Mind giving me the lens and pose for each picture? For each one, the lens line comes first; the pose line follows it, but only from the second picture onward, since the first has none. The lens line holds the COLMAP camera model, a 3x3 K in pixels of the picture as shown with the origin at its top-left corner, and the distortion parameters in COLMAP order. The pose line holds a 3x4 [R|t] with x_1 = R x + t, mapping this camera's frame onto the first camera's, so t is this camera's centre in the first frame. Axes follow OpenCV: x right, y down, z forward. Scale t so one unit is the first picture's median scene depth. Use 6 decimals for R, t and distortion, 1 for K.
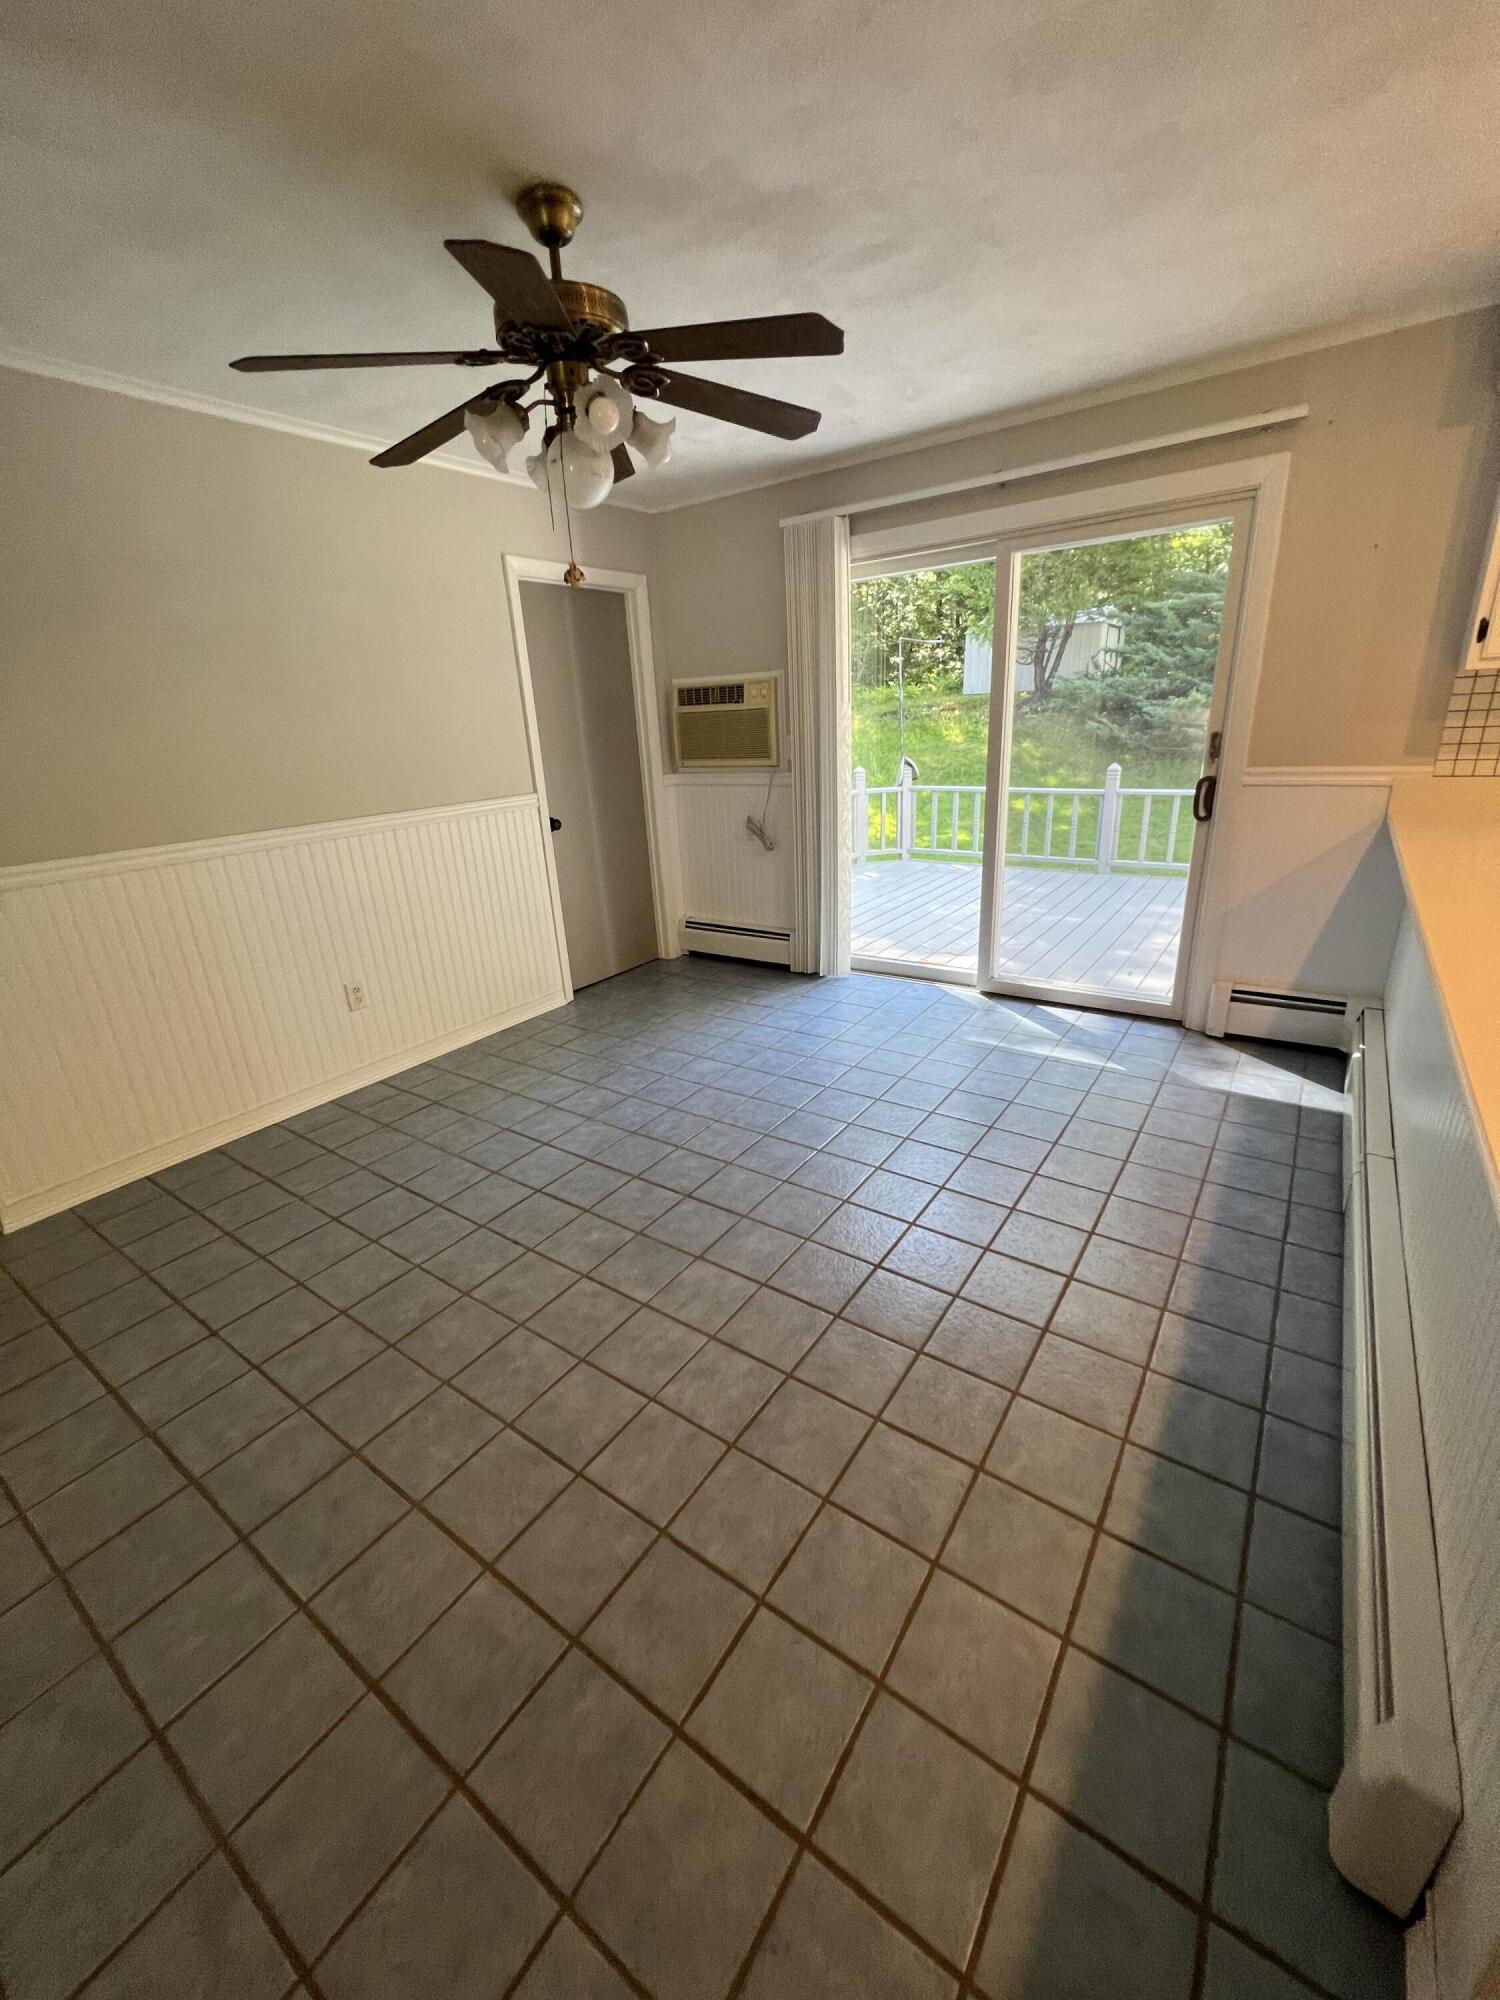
lens RADIAL K [[801.6, 0, 742.1], [0, 801.6, 997.6], [0, 0, 1]] dist [-0.000590, 0.000328]
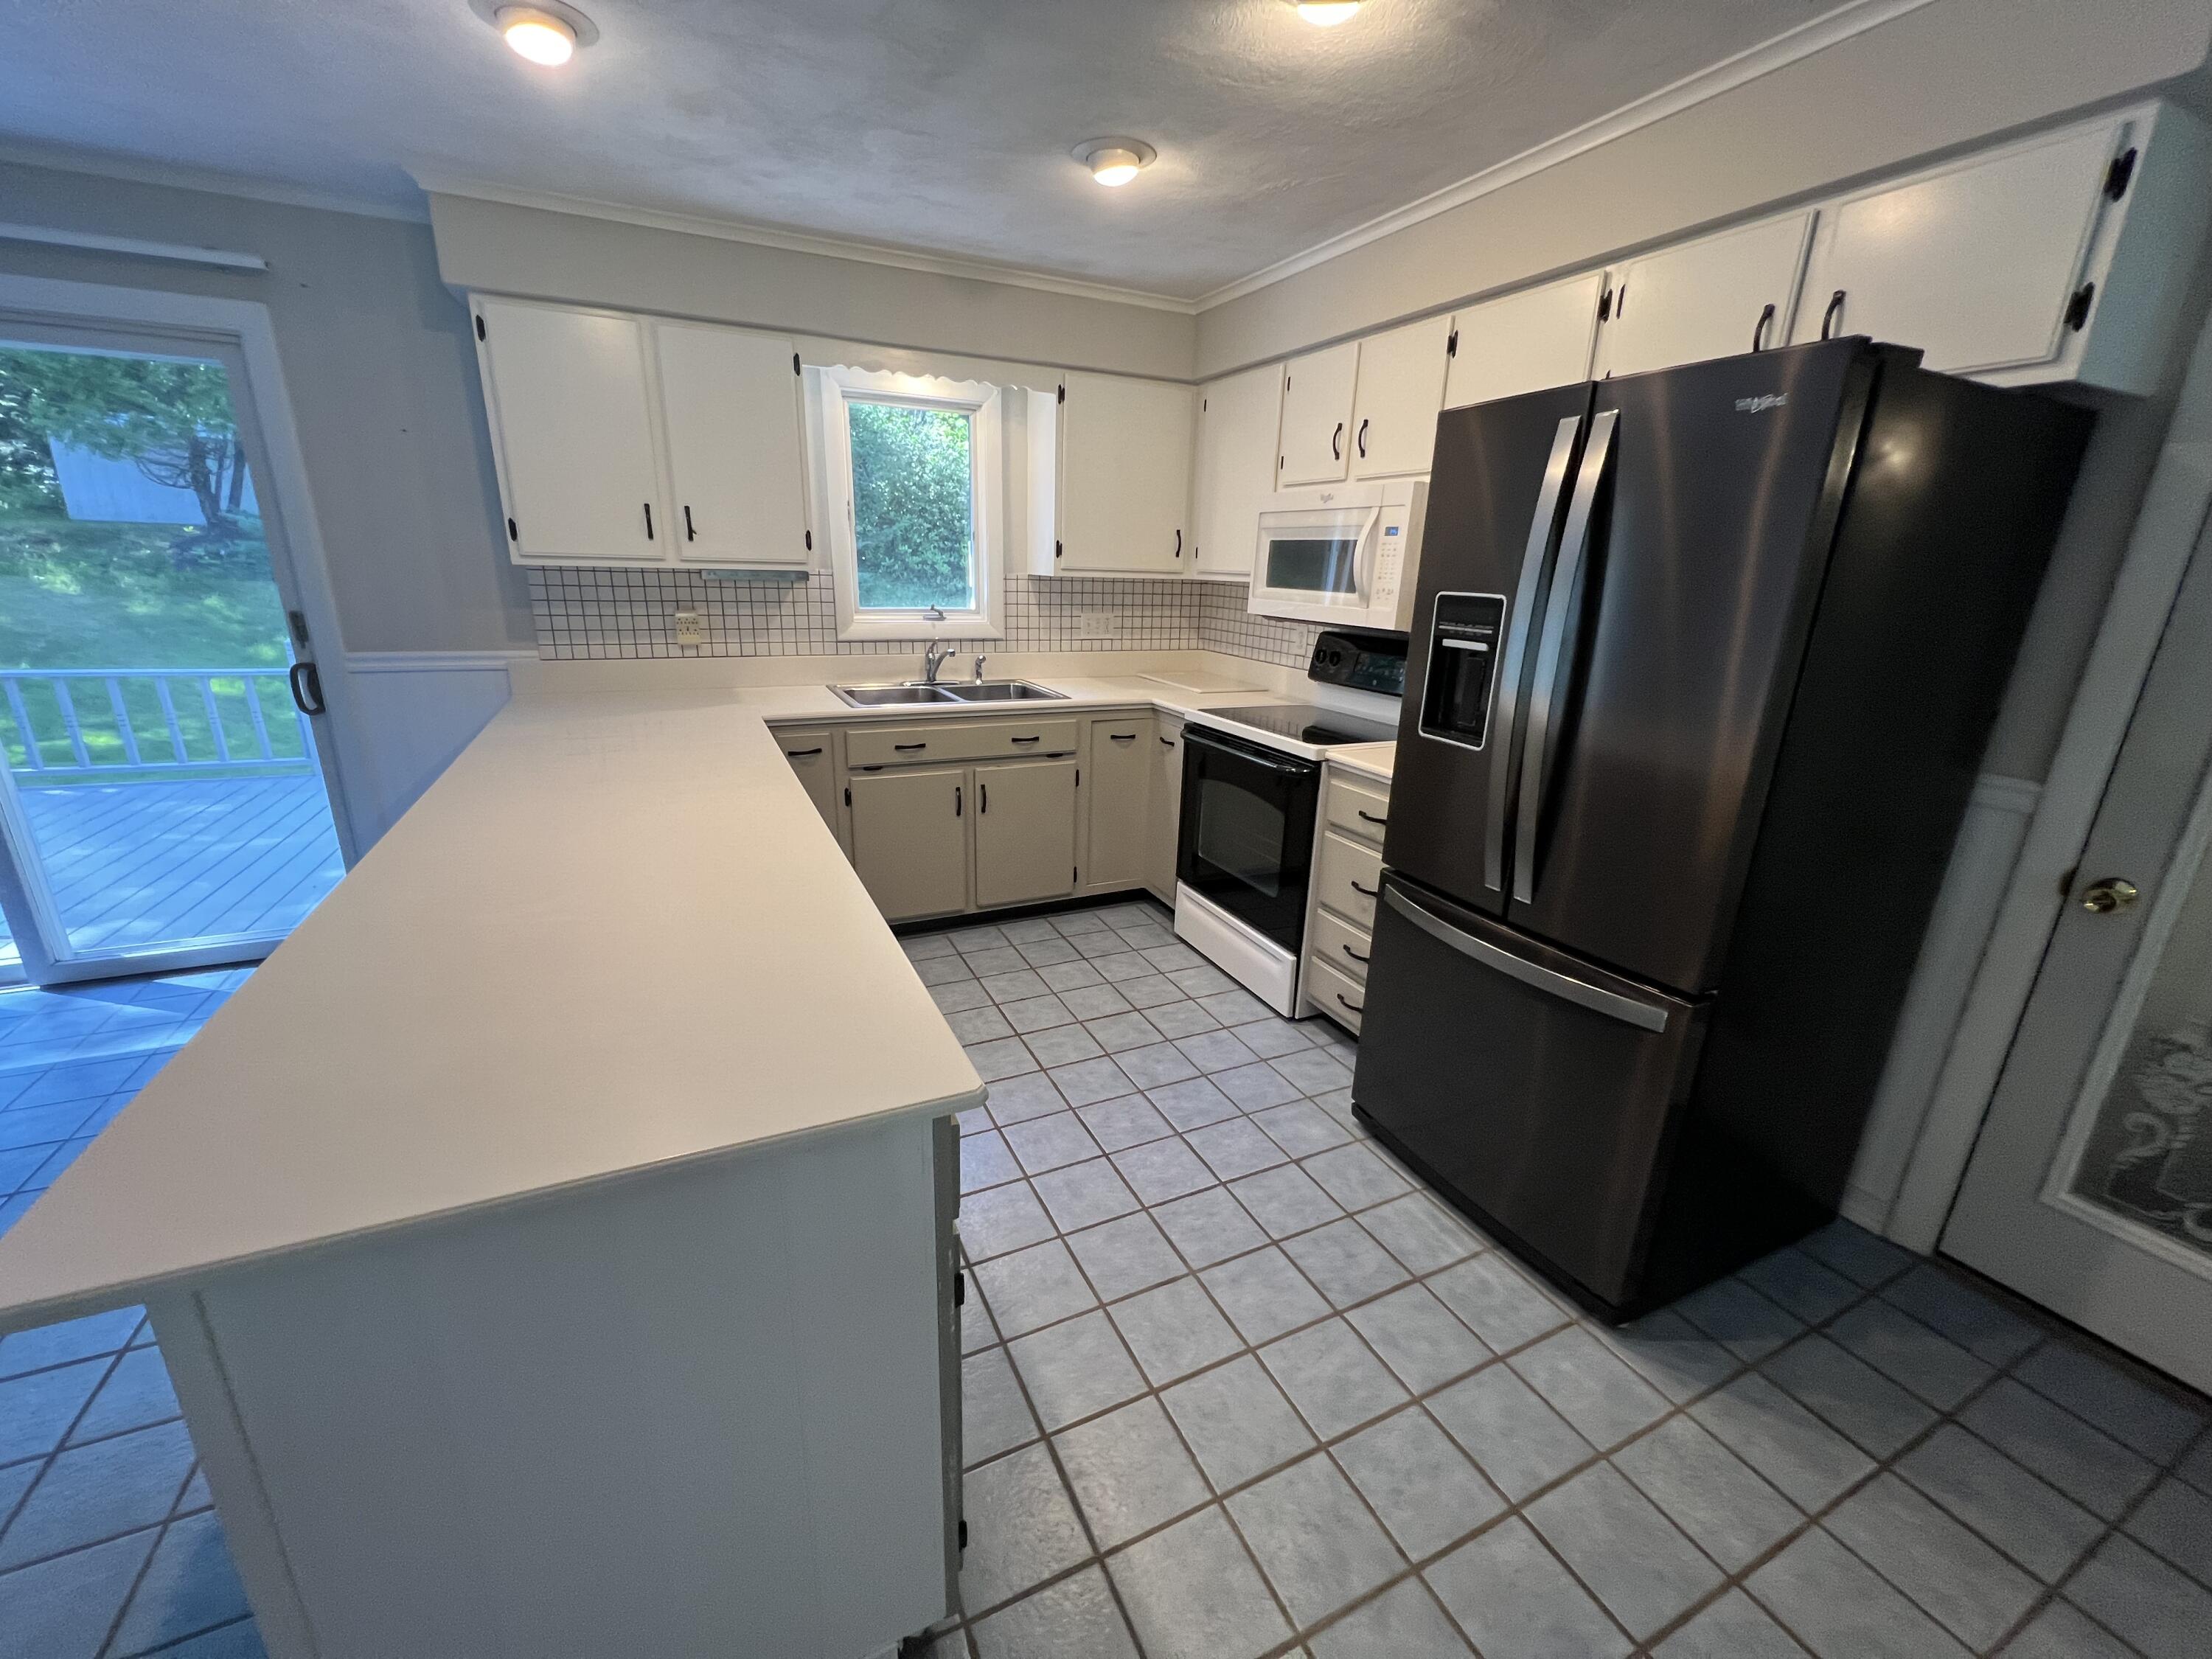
lens RADIAL K [[884.6, 0, 1105.9], [0, 884.6, 836.7], [0, 0, 1]] dist [-0.001587, 0.000424]
pose [[0.480881, -0.193770, 0.855106, 0.150616], [0.236569, 0.967778, 0.086264, 0.021451], [-0.844268, 0.160809, 0.511226, -0.159253]]
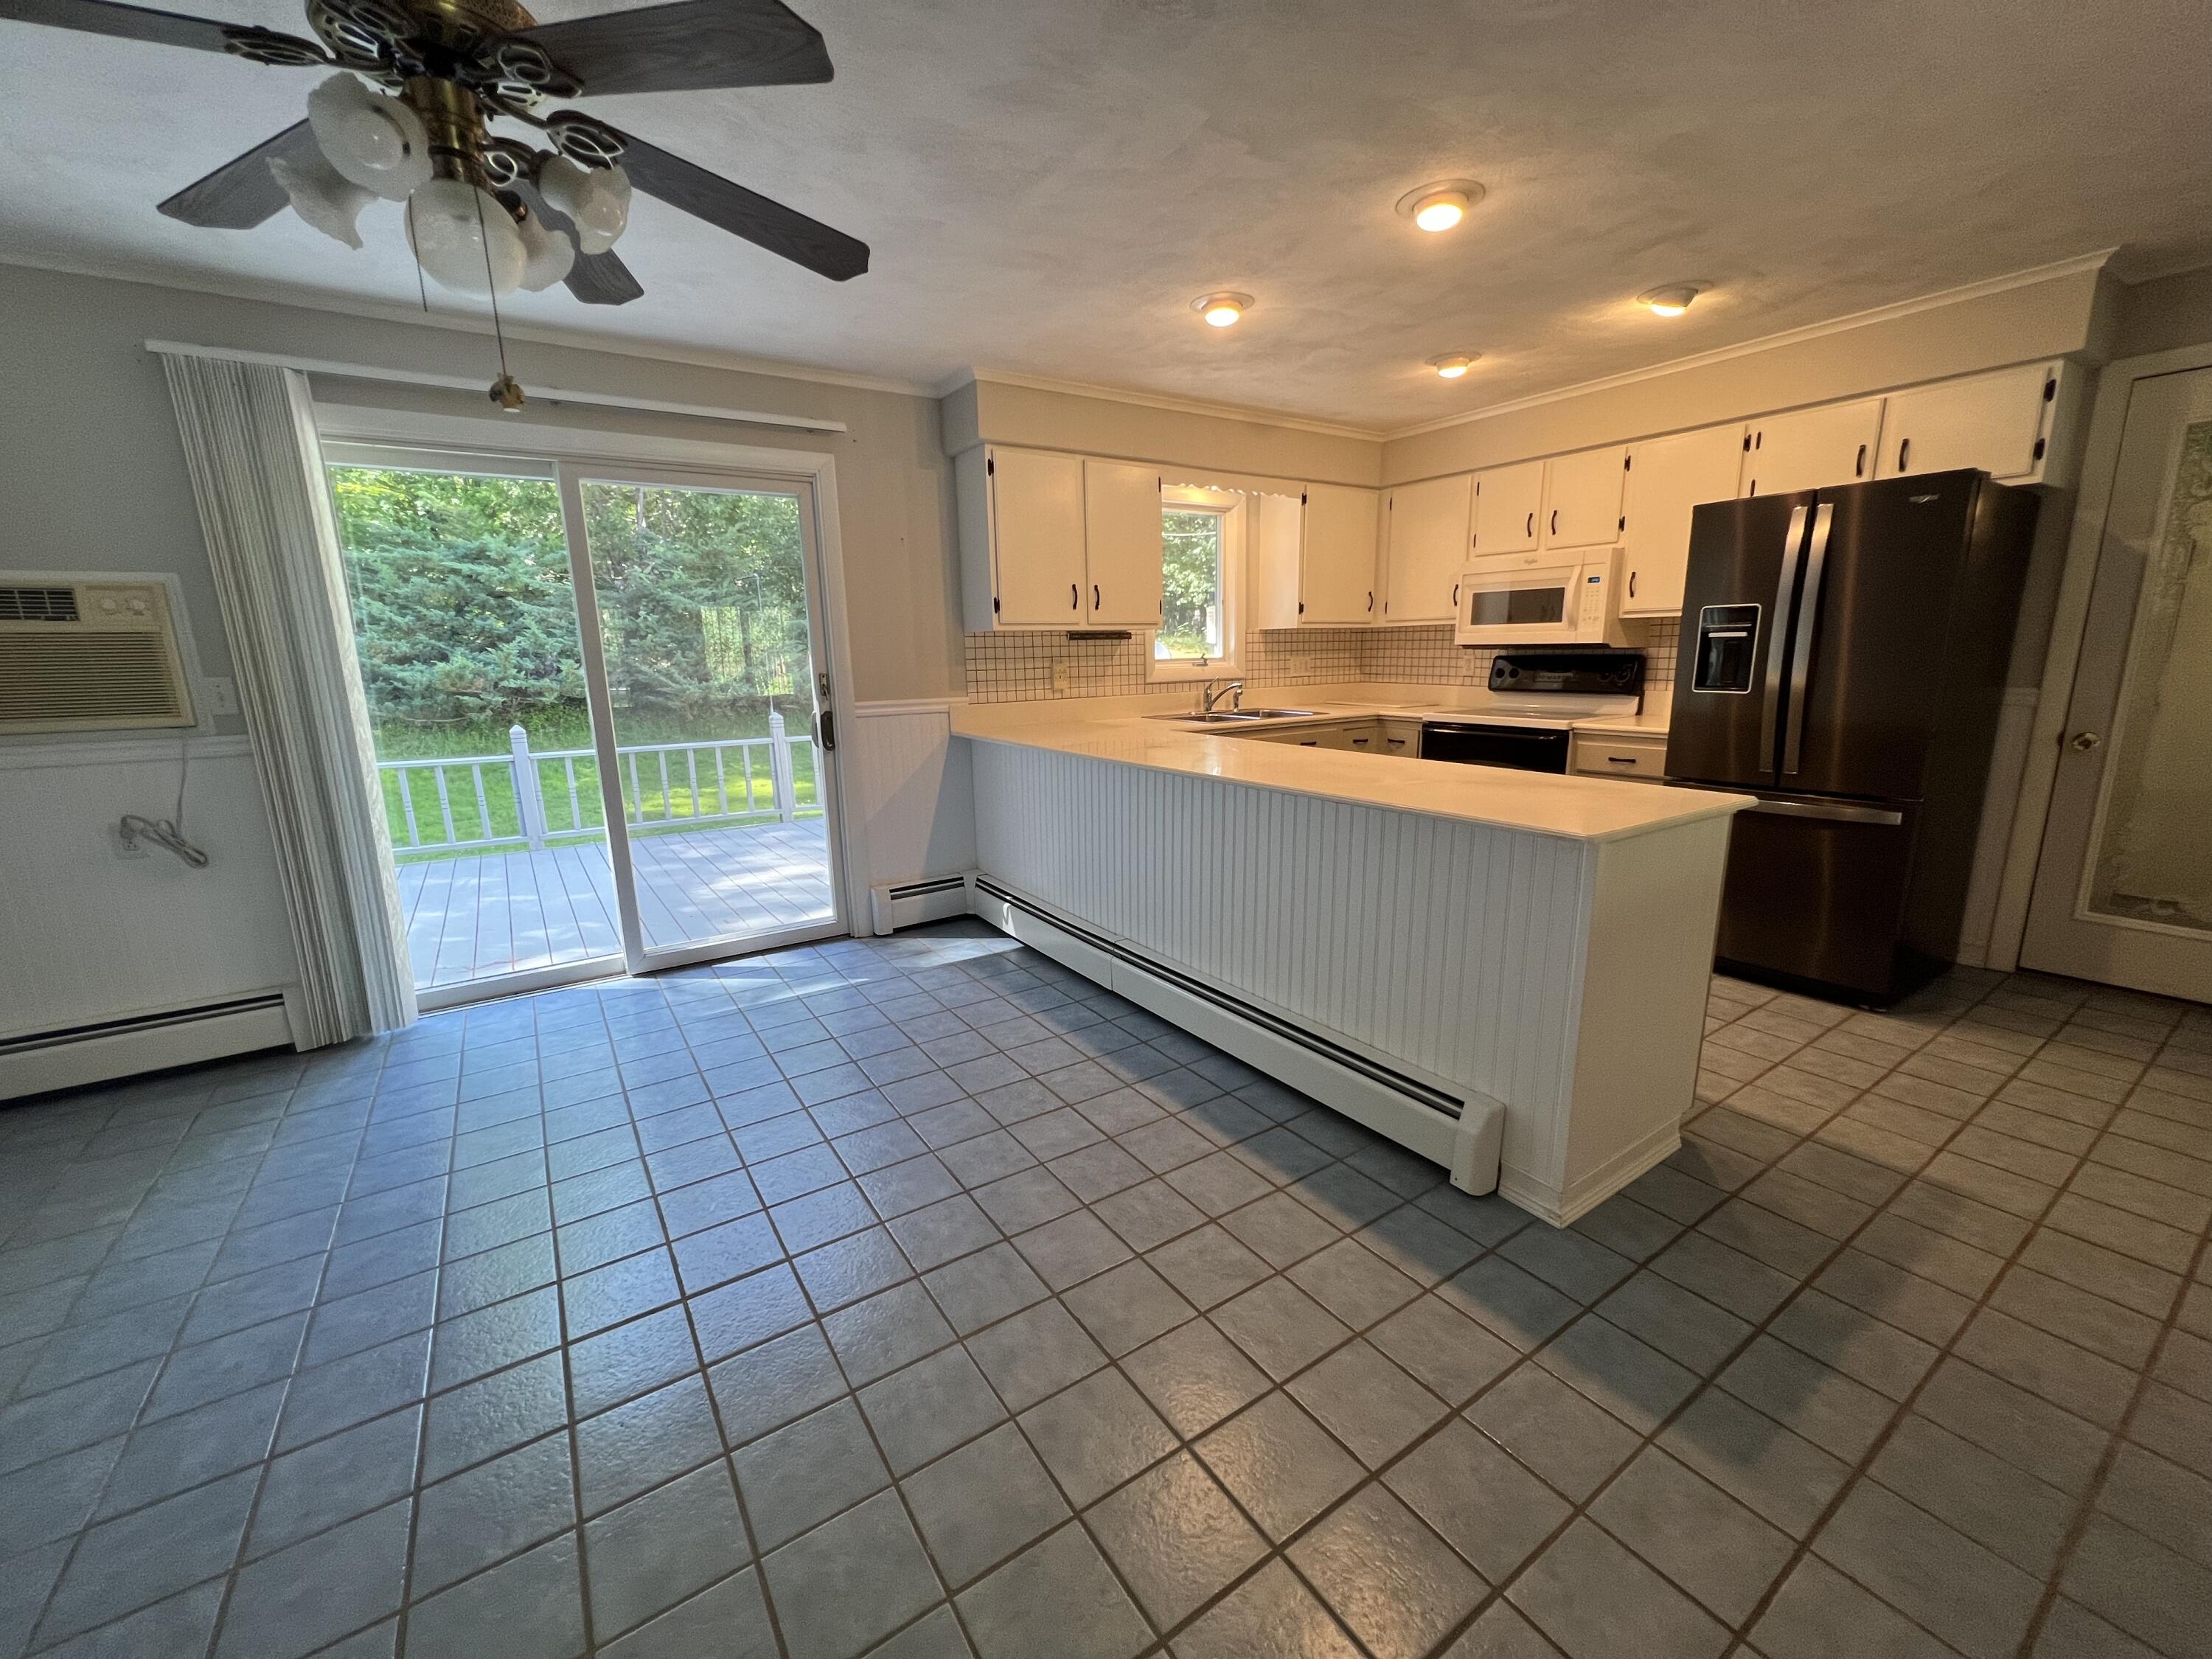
lens RADIAL K [[886.6, 0, 1105.3], [0, 886.6, 837.2], [0, 0, 1]] dist [-0.000590, 0.000328]
pose [[0.355900, -0.149447, 0.922497, -0.432975], [0.309477, 0.950279, 0.034551, -0.029840], [-0.881793, 0.273195, 0.384455, 0.219333]]
